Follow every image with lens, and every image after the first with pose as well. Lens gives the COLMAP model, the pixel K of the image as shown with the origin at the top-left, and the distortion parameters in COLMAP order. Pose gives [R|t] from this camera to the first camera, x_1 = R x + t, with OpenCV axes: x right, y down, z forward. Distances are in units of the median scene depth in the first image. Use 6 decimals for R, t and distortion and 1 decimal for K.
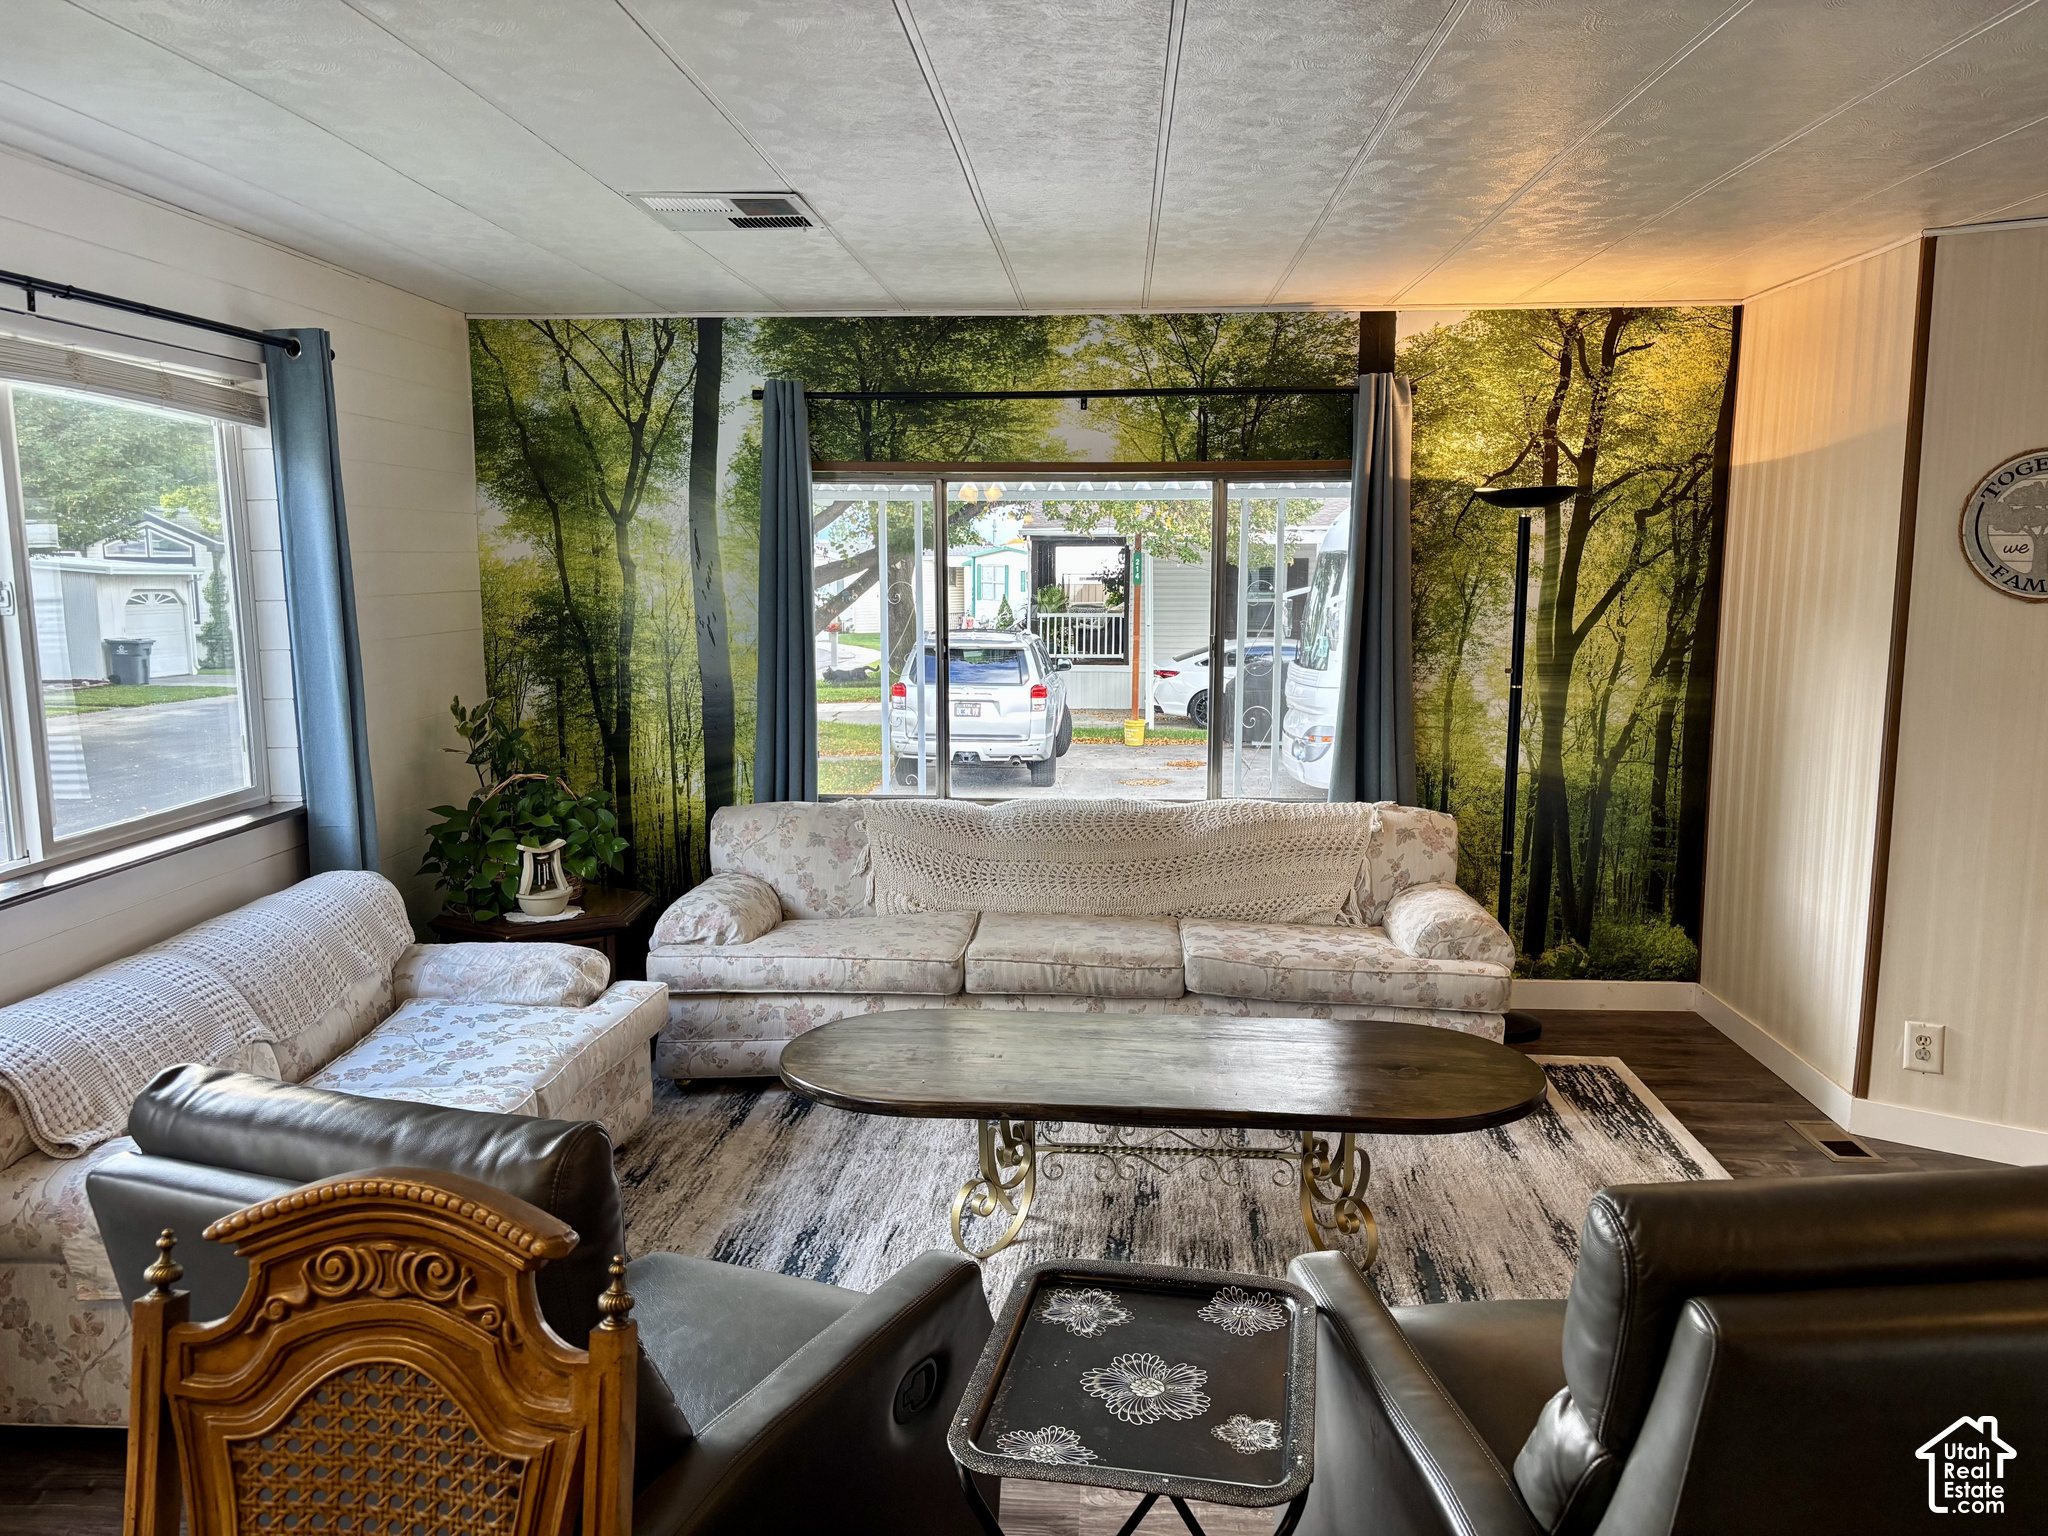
lens RADIAL K [[1545.1, 0, 1022.9], [0, 1545.1, 771.5], [0, 0, 1]] dist [0.041885, 0.000441]
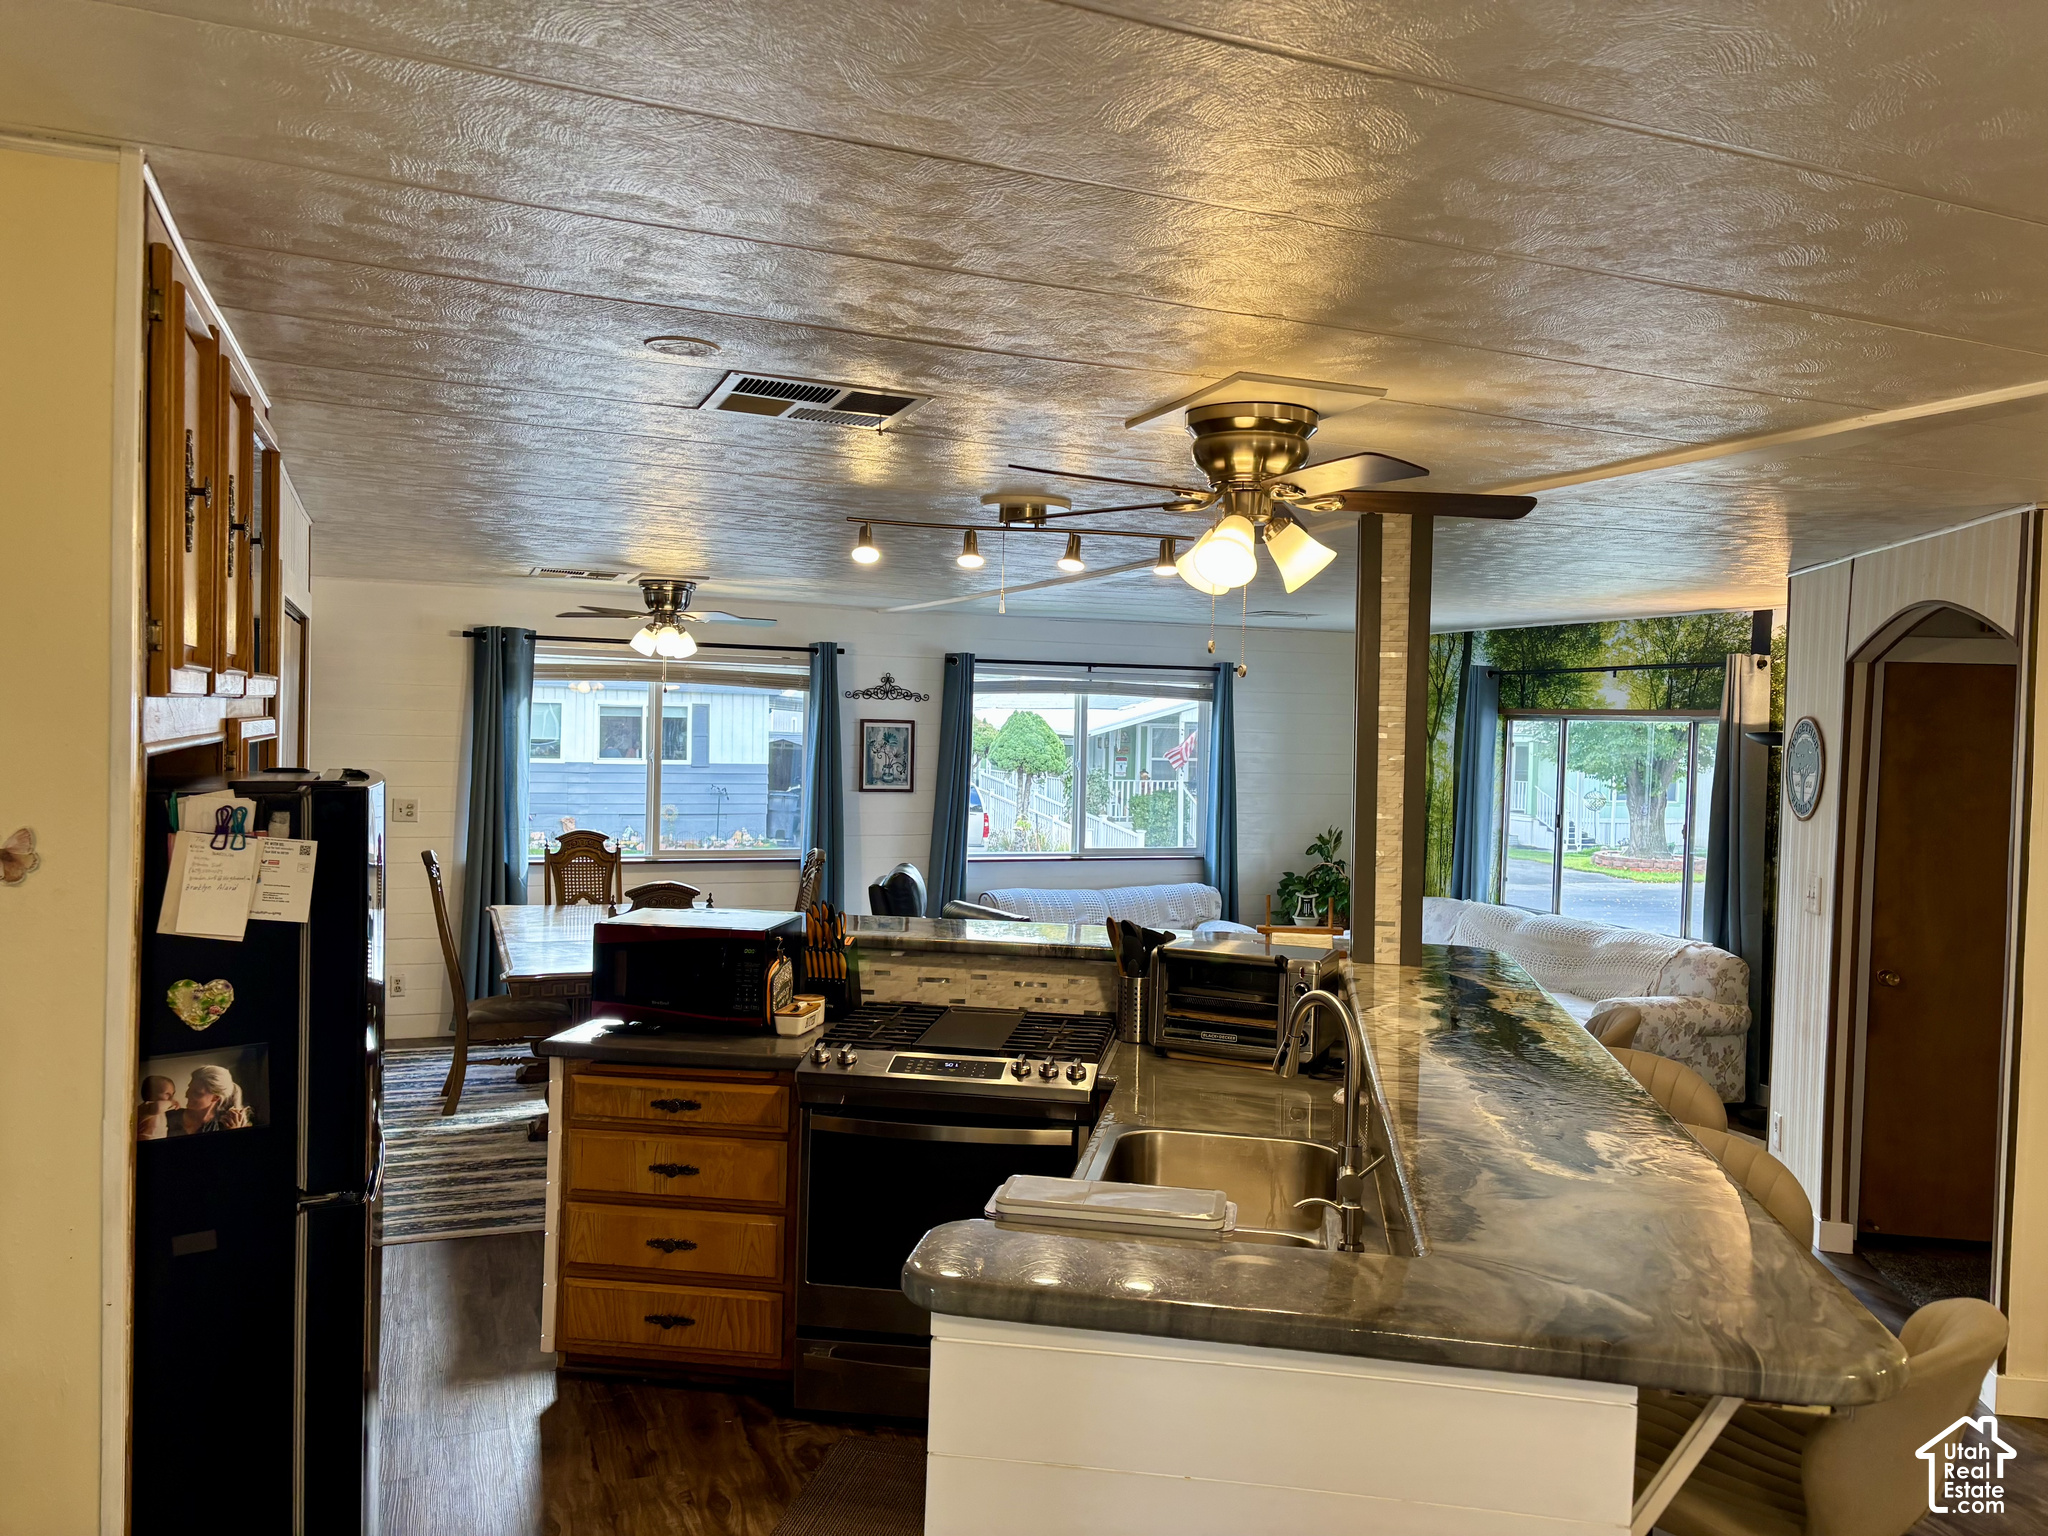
lens RADIAL K [[1545.1, 0, 1023.8], [0, 1545.1, 769.5], [0, 0, 1]] dist [0.041885, 0.000441]
pose [[0.430032, 0.037555, -0.902032, 1.237147], [-0.147646, 0.988608, -0.029229, -0.002053], [0.890659, 0.145751, 0.430677, -0.226876]]
